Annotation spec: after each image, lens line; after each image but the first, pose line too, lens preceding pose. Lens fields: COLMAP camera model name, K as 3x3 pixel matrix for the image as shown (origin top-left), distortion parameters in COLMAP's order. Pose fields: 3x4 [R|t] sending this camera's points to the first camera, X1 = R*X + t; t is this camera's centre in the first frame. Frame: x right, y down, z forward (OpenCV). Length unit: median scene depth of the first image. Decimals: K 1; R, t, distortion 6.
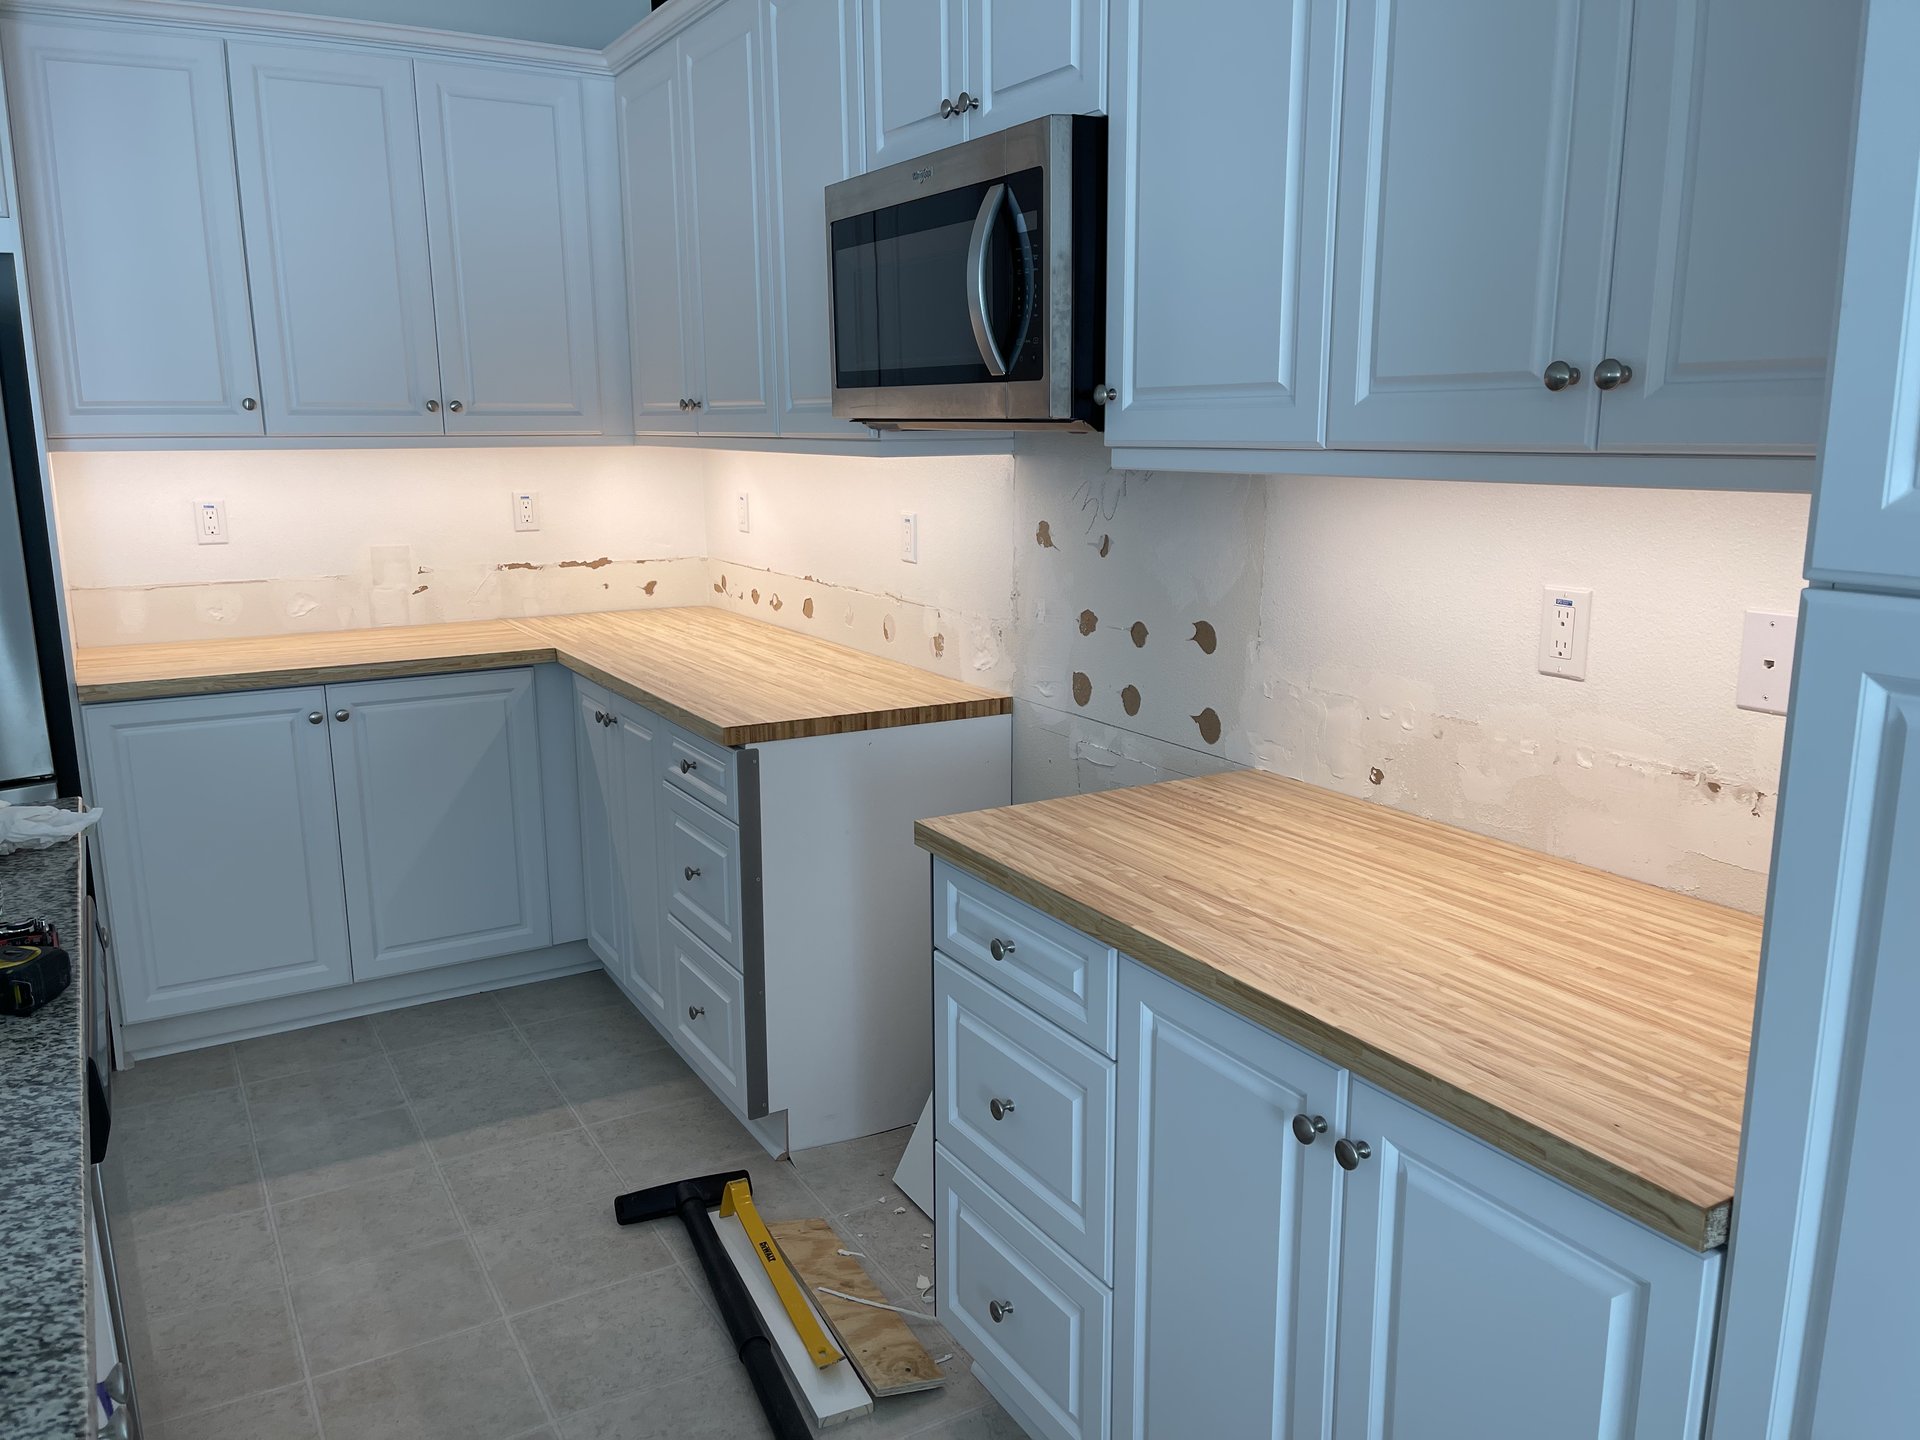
lens RADIAL K [[1455.1, 0, 960.0], [0, 1455.1, 720.0], [0, 0, 1]] dist [0.052956, -0.061358]
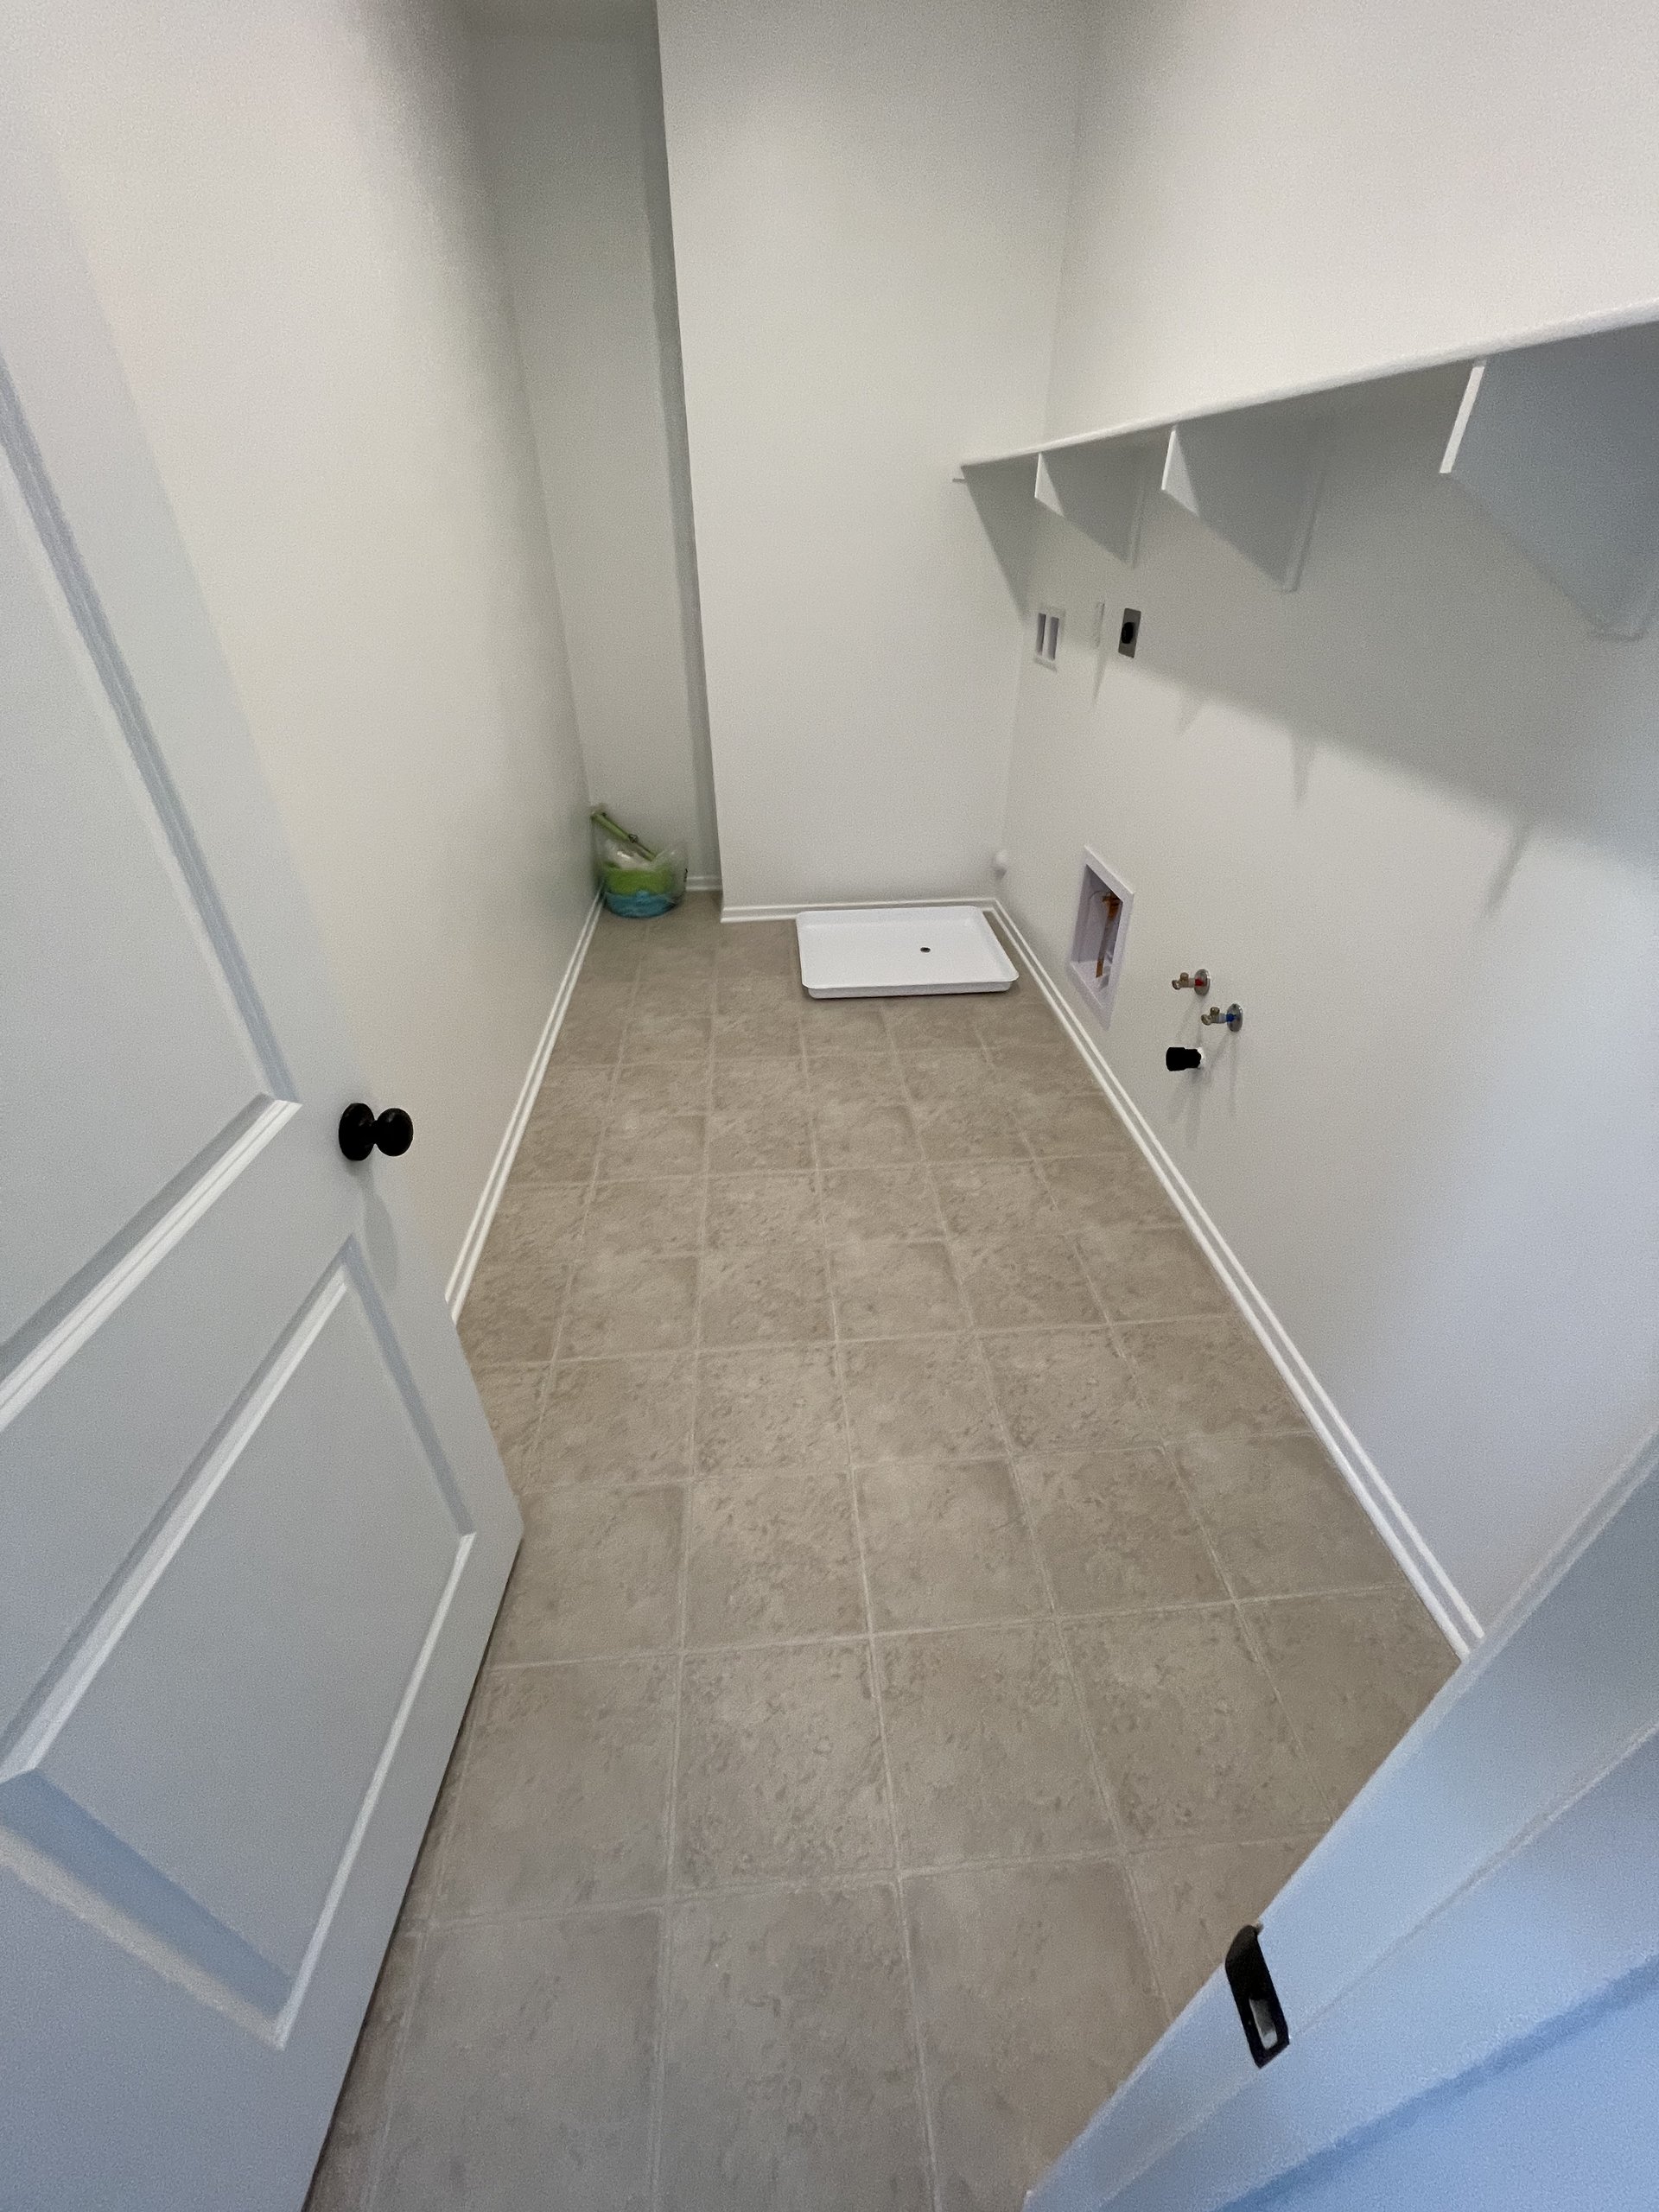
lens RADIAL K [[887.6, 0, 829.5], [0, 887.6, 1106.0], [0, 0, 1]] dist [0.014331, 0.000039]
pose [[0.904249, 0.250090, -0.346104, -0.220109], [-0.101157, 0.912929, 0.395383, -0.078772], [0.414850, -0.322514, 0.850814, 0.369376]]
